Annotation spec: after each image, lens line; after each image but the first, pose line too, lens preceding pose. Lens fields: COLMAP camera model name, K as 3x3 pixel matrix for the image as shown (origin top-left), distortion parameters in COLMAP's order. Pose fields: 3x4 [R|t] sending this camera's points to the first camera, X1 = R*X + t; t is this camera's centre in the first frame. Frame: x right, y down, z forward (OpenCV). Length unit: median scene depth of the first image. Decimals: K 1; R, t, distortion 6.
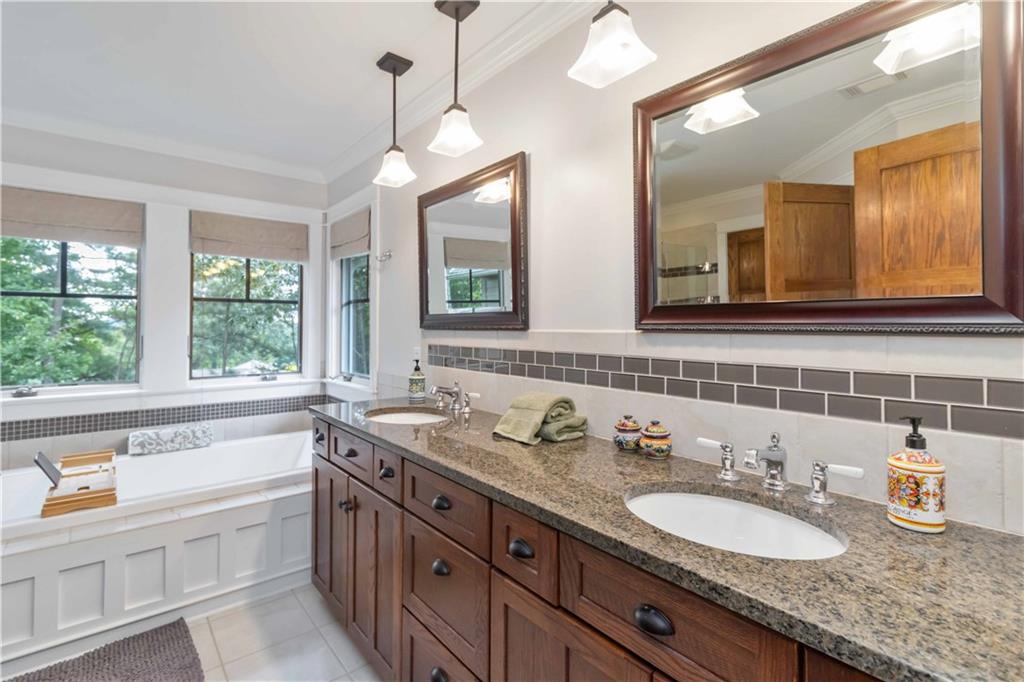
lens RADIAL K [[491.1, 0, 517.7], [0, 491.1, 322.1], [0, 0, 1]] dist [0.001453, 0.000908]
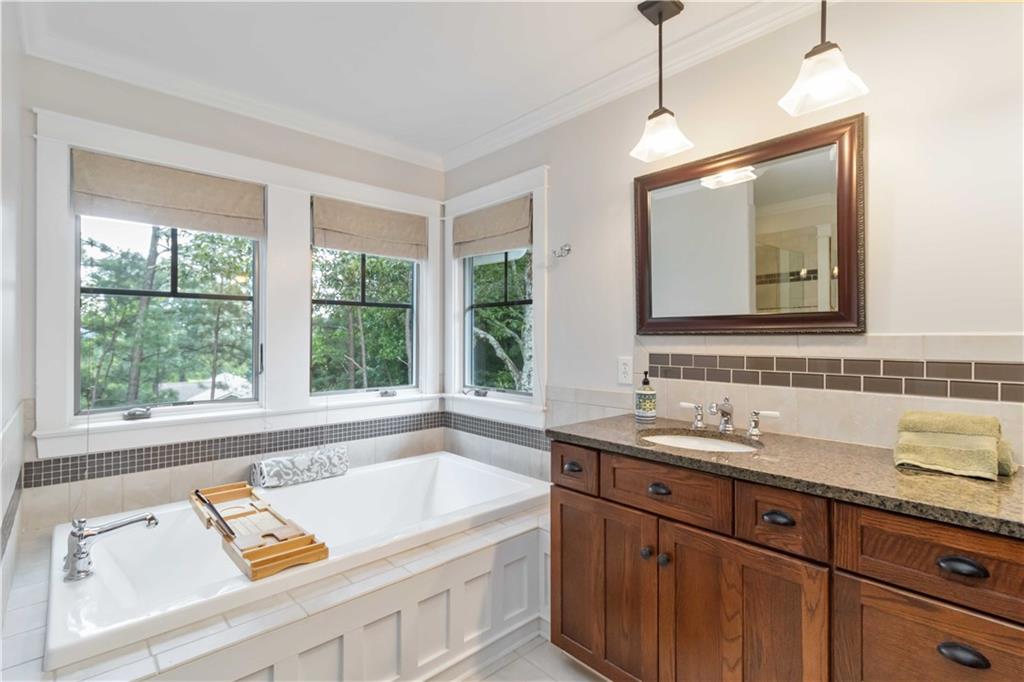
lens RADIAL K [[483.9, 0, 512.0], [0, 483.9, 341.0], [0, 0, 1]] dist [-0.006323, -0.000257]
pose [[0.997889, -0.000825, 0.064932, -0.401209], [-0.000144, 0.999889, 0.014922, 0.010287], [-0.064938, -0.014900, 0.997778, 0.156201]]
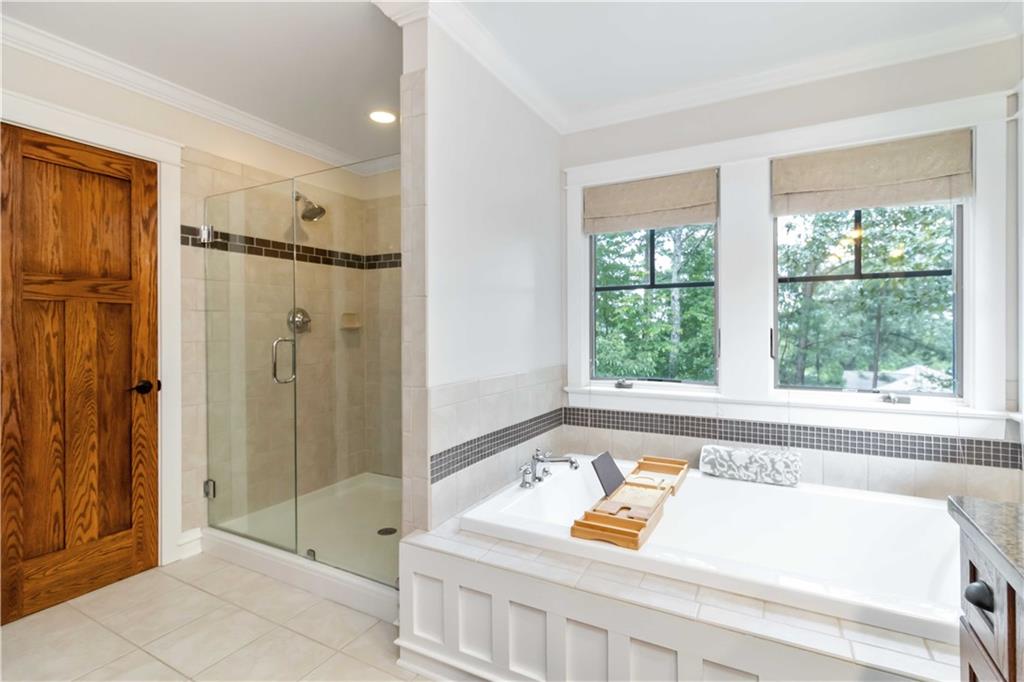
lens RADIAL K [[482.1, 0, 526.2], [0, 482.1, 327.9], [0, 0, 1]] dist [0.003931, 0.000617]
pose [[0.380862, -0.004904, -0.924619, -0.142565], [0.014457, 0.999895, 0.000652, 0.021774], [0.924519, -0.013615, 0.380893, 0.399756]]
